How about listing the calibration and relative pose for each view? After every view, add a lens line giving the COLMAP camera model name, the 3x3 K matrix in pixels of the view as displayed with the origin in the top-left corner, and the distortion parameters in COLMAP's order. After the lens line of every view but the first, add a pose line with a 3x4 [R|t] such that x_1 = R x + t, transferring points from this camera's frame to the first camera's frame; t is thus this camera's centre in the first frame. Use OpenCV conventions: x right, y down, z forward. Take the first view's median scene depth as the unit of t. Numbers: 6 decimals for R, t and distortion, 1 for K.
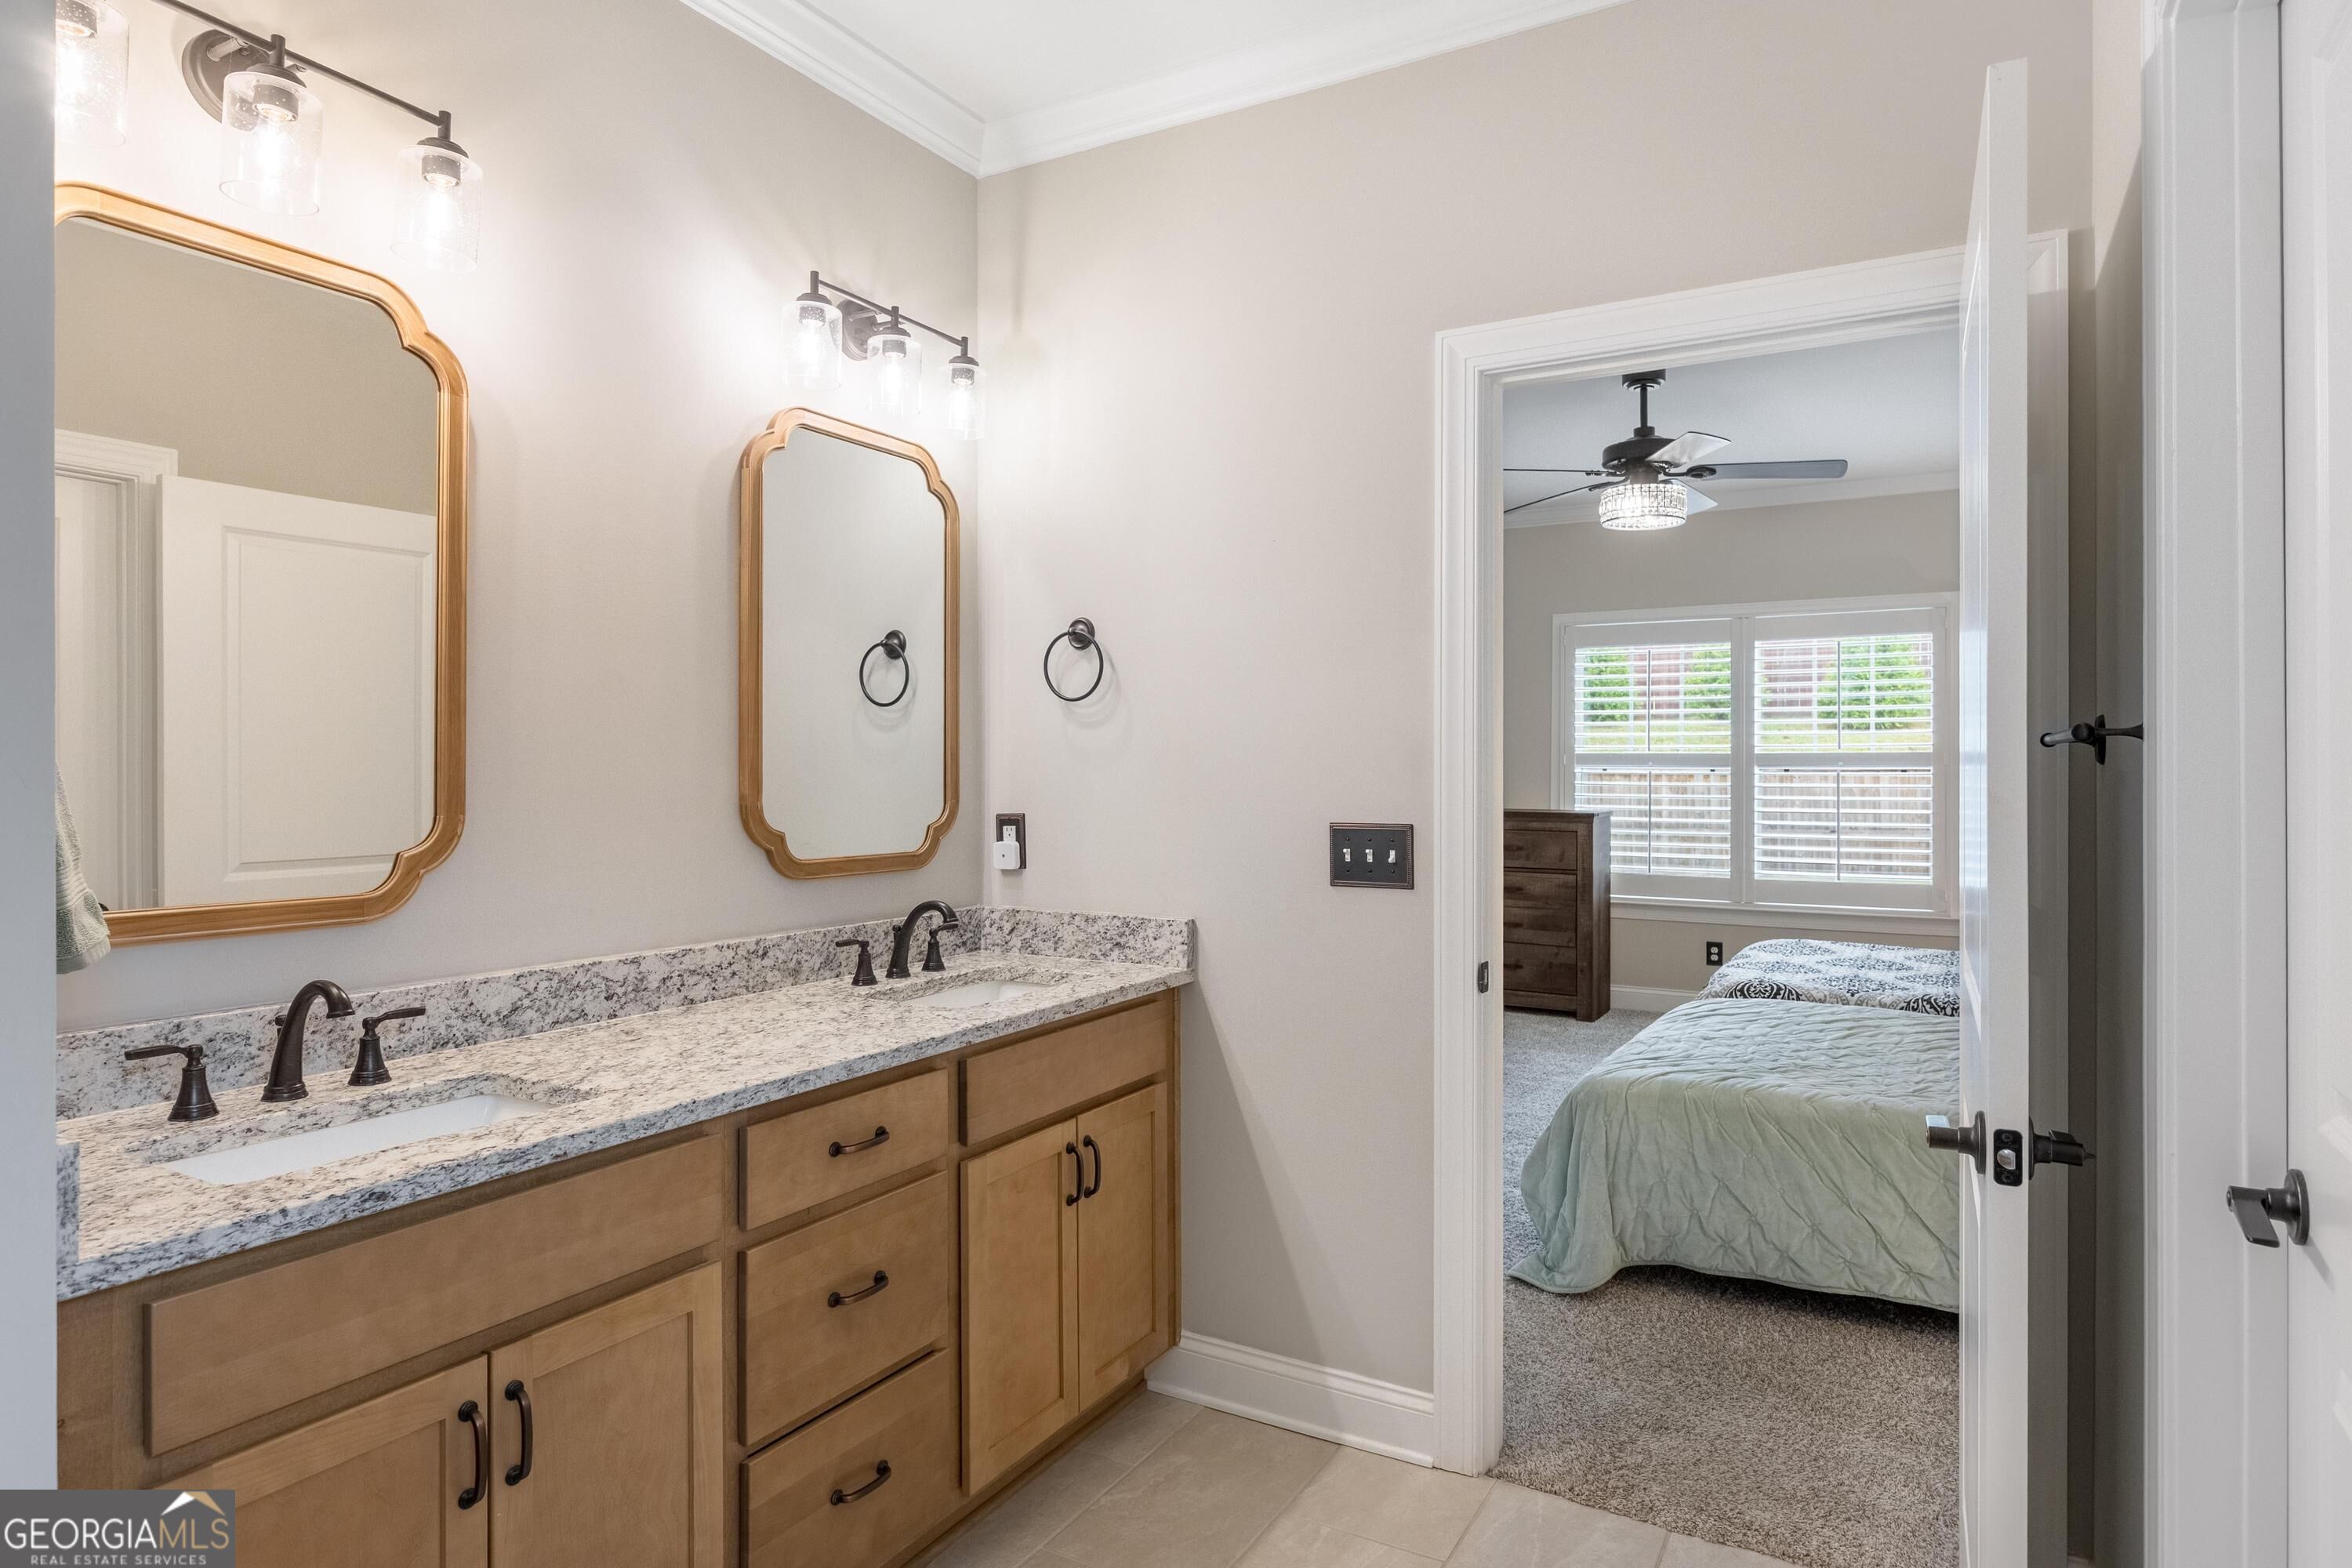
lens RADIAL K [[1342.3, 0, 1186.3], [0, 1342.3, 781.6], [0, 0, 1]] dist [-0.009614, -0.002365]
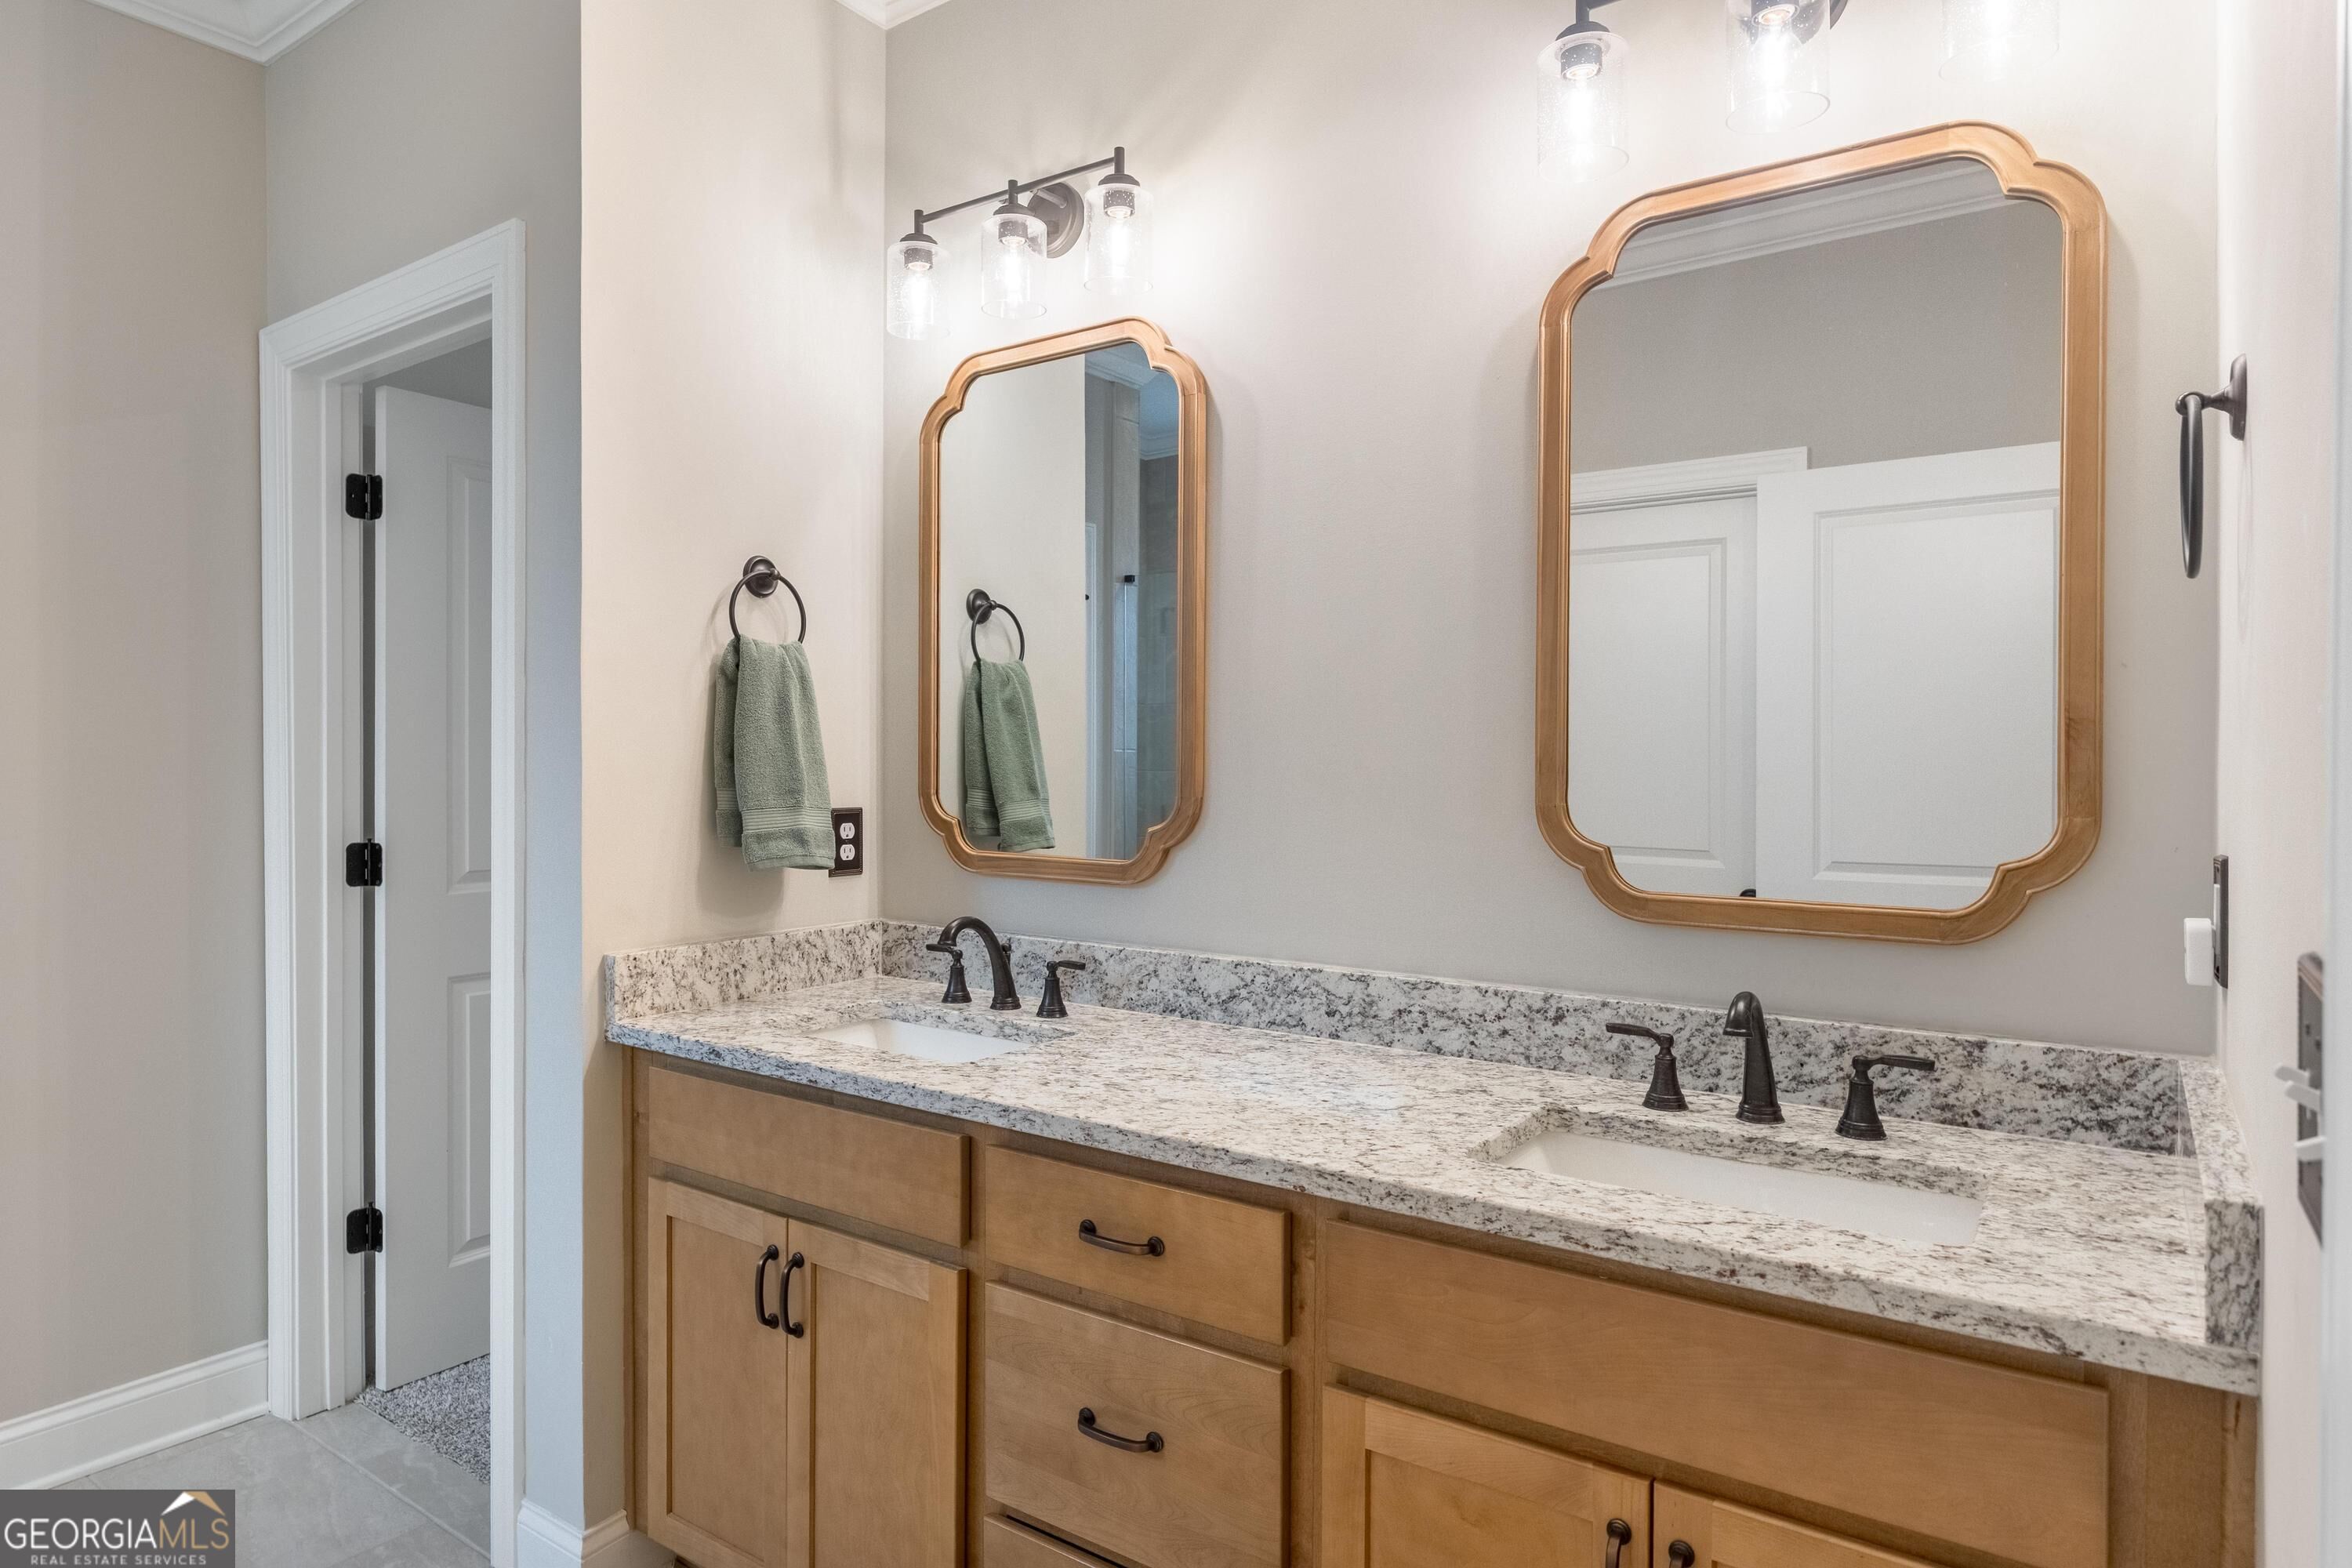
lens RADIAL K [[1342.3, 0, 1186.4], [0, 1342.3, 768.7], [0, 0, 1]] dist [-0.009614, -0.002365]
pose [[-0.094454, 0.002353, -0.995526, 0.472379], [-0.017889, 0.999832, 0.004061, -0.001271], [0.995369, 0.018192, -0.094396, 1.025585]]
